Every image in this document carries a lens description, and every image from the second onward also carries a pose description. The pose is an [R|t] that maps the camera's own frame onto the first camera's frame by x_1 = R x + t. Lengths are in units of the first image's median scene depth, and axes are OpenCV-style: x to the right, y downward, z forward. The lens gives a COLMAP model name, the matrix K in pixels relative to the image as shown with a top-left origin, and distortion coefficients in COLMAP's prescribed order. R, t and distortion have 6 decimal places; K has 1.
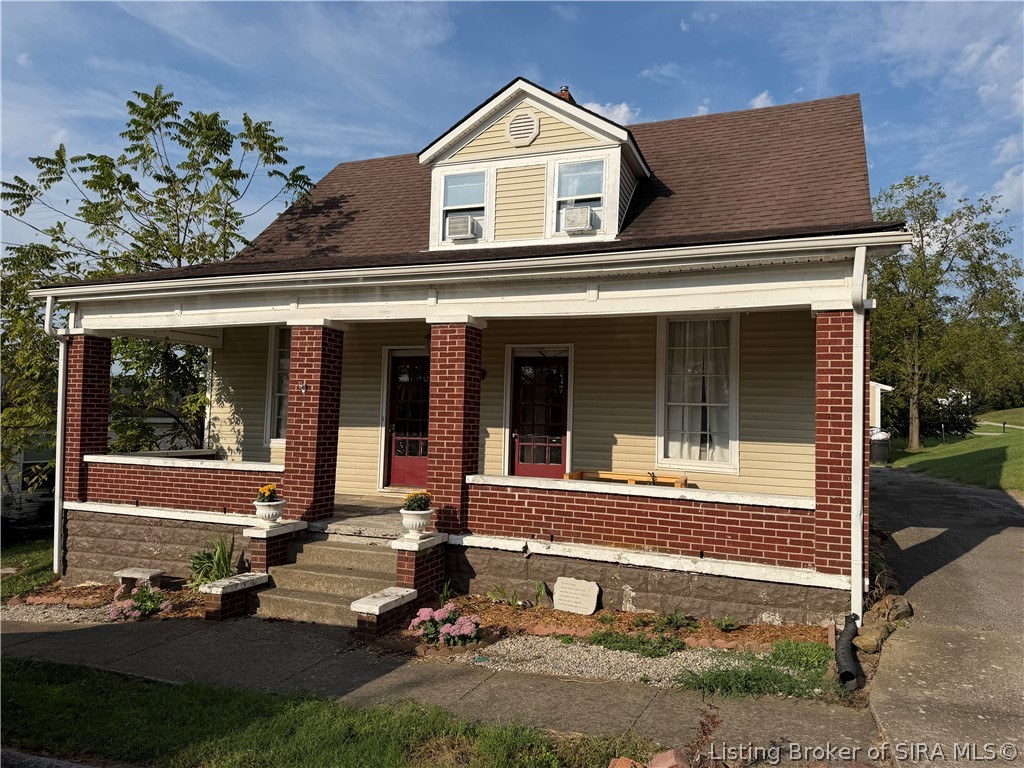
lens RADIAL K [[711.1, 0, 489.7], [0, 711.1, 382.6], [0, 0, 1]] dist [0.104665, -0.127548]
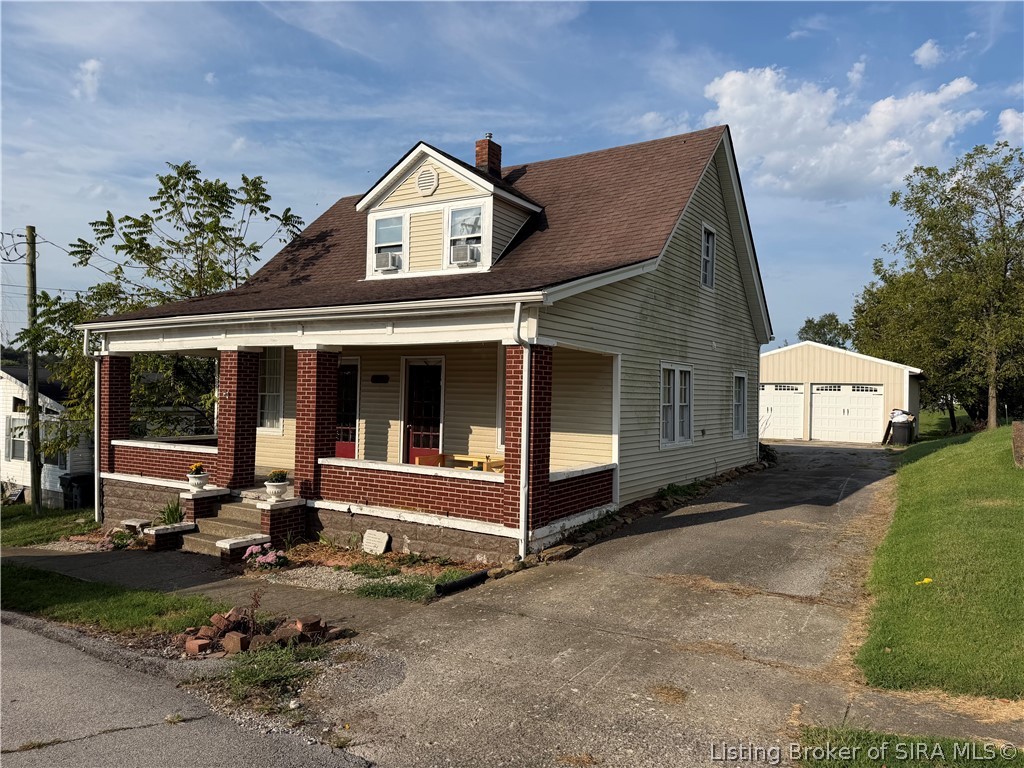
lens RADIAL K [[715.0, 0, 519.8], [0, 715.0, 388.3], [0, 0, 1]] dist [0.081317, -0.134477]
pose [[0.984155, -0.009119, -0.177077, 0.495600], [0.016634, 0.999021, 0.041000, -0.048175], [0.176529, -0.043296, 0.983343, -0.260732]]
